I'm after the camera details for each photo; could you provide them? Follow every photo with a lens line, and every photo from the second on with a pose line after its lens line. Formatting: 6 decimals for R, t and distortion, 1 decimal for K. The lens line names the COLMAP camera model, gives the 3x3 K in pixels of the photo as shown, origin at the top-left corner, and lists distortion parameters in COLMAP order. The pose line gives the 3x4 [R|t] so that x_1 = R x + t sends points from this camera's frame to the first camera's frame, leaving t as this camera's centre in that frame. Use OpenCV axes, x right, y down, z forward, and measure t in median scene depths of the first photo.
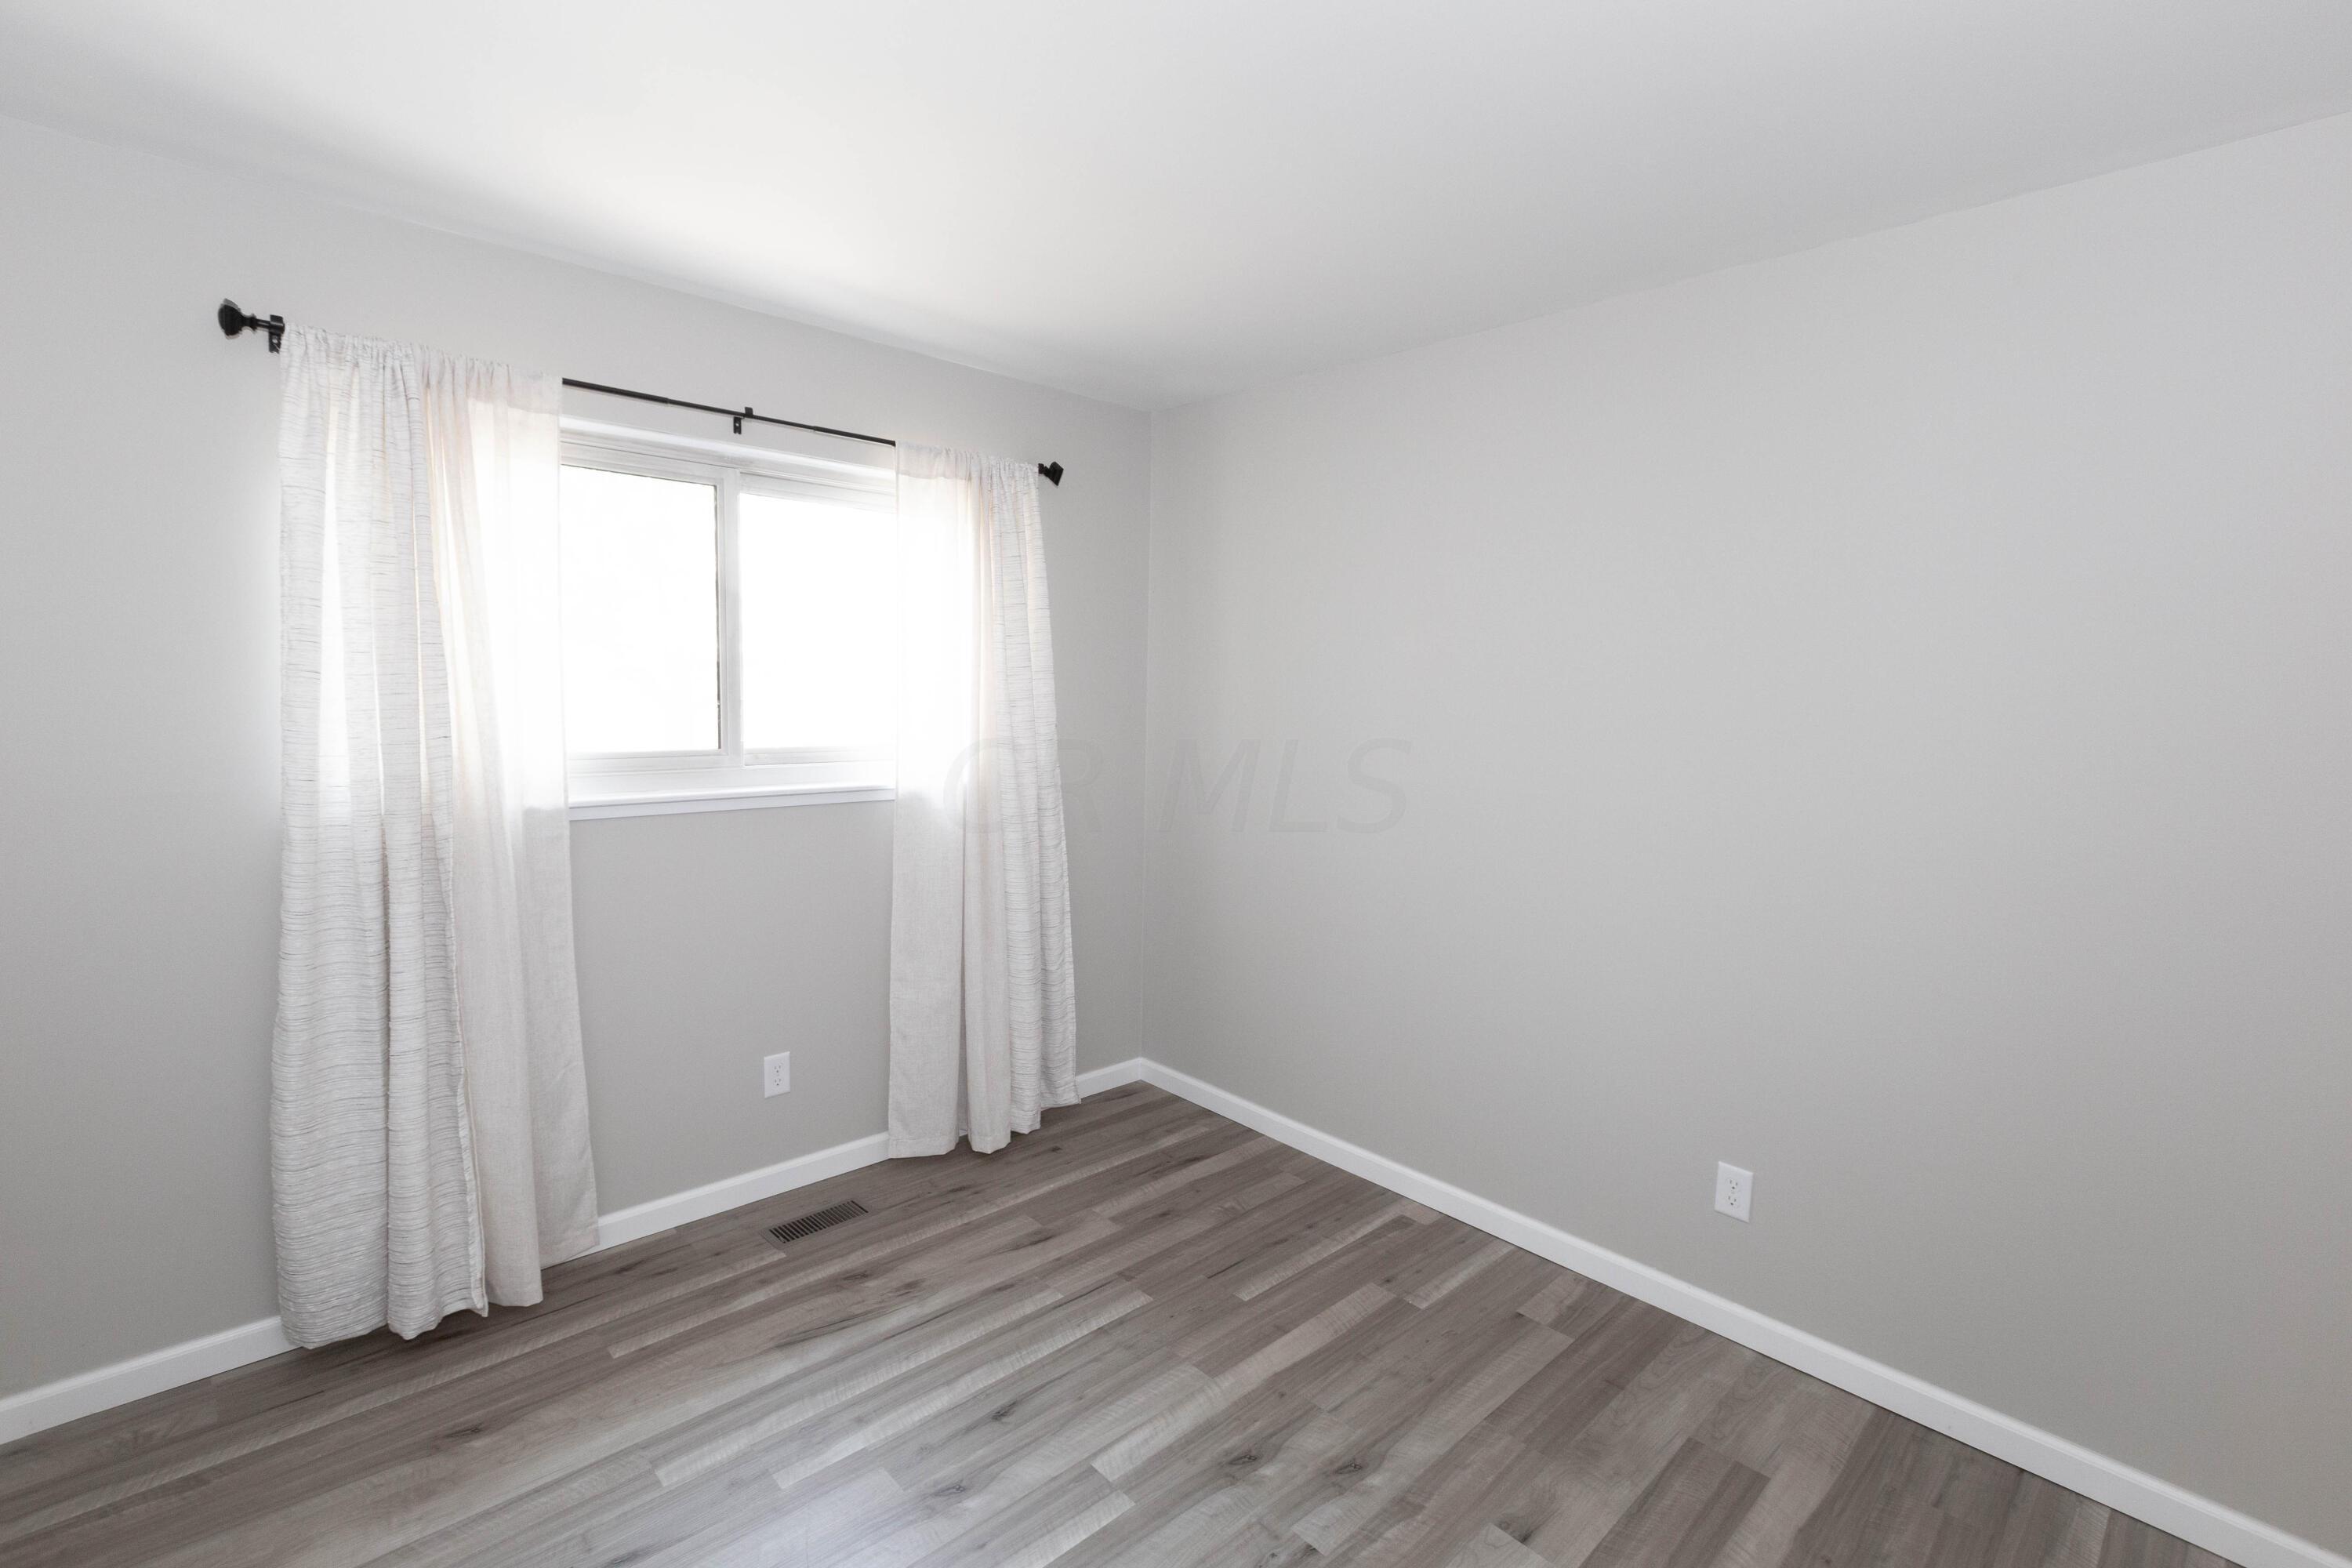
lens RADIAL K [[1053.5, 0, 1172.1], [0, 1053.5, 777.1], [0, 0, 1]] dist [0.002095, -0.001987]
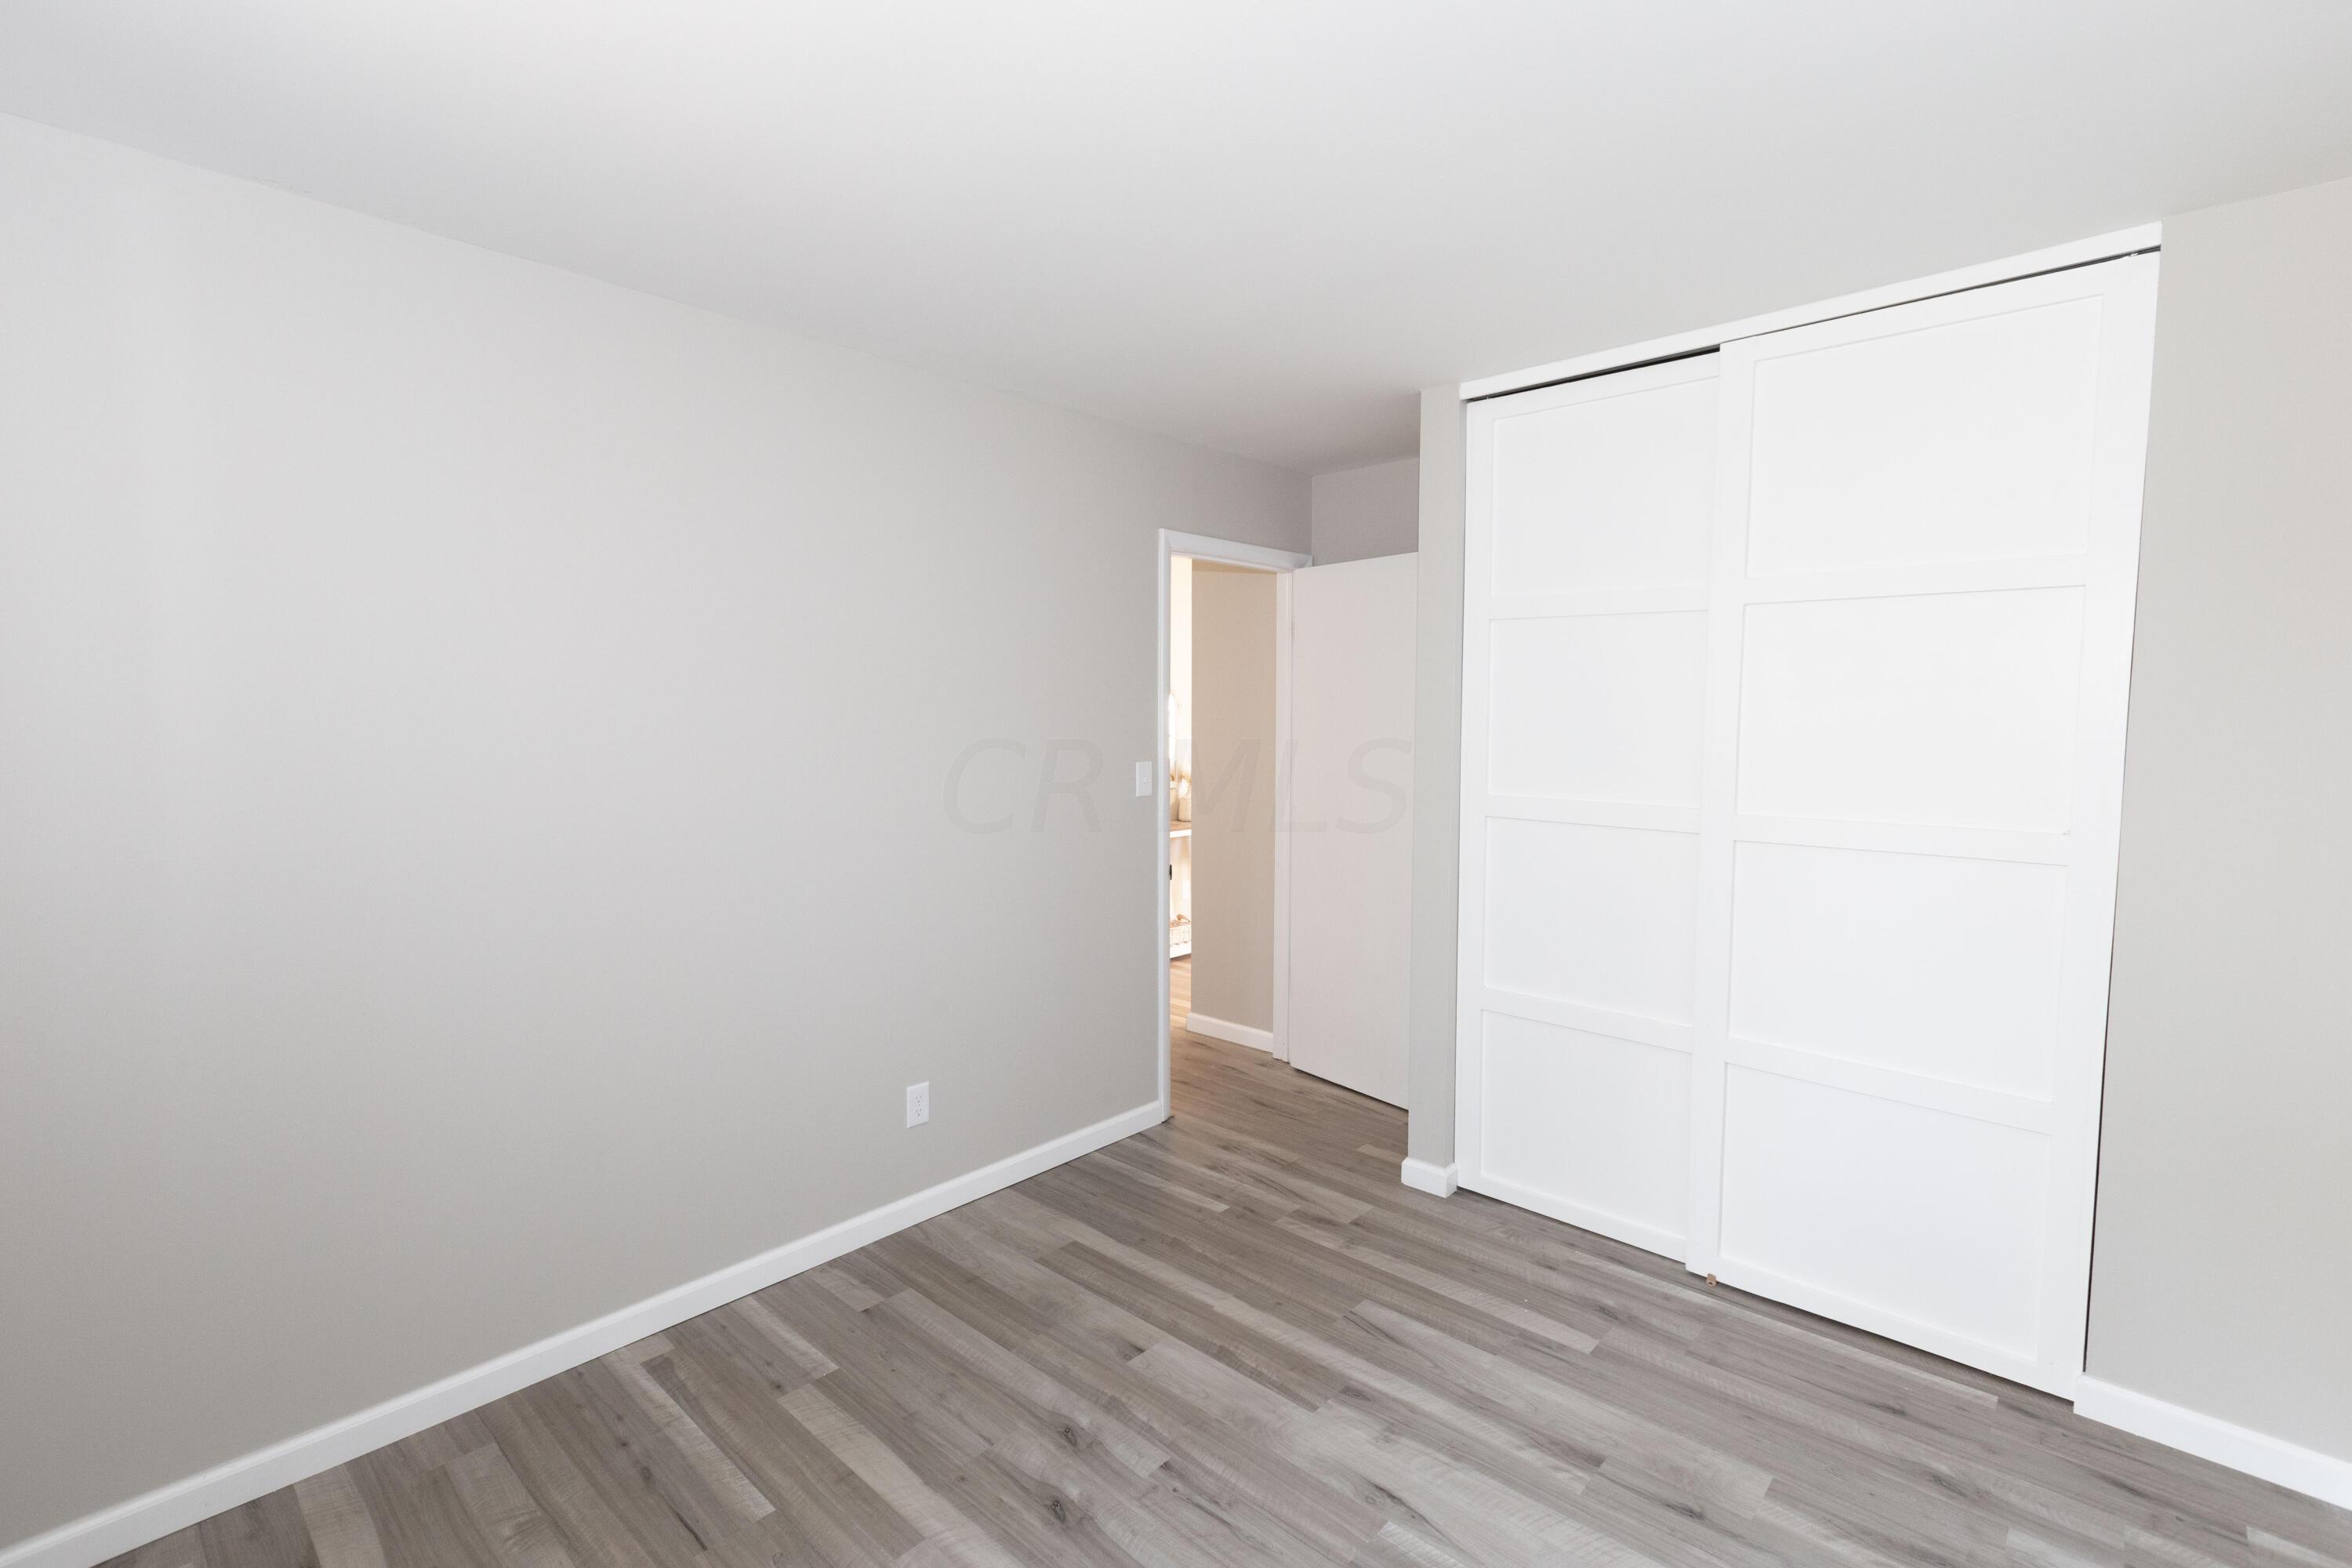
lens RADIAL K [[1053.5, 0, 1184.7], [0, 1053.5, 792.7], [0, 0, 1]] dist [0.002095, -0.001987]
pose [[-0.085466, -0.098821, 0.991428, -0.743880], [0.085688, 0.990653, 0.106131, -0.080931], [-0.992650, 0.094024, -0.076199, 0.807703]]
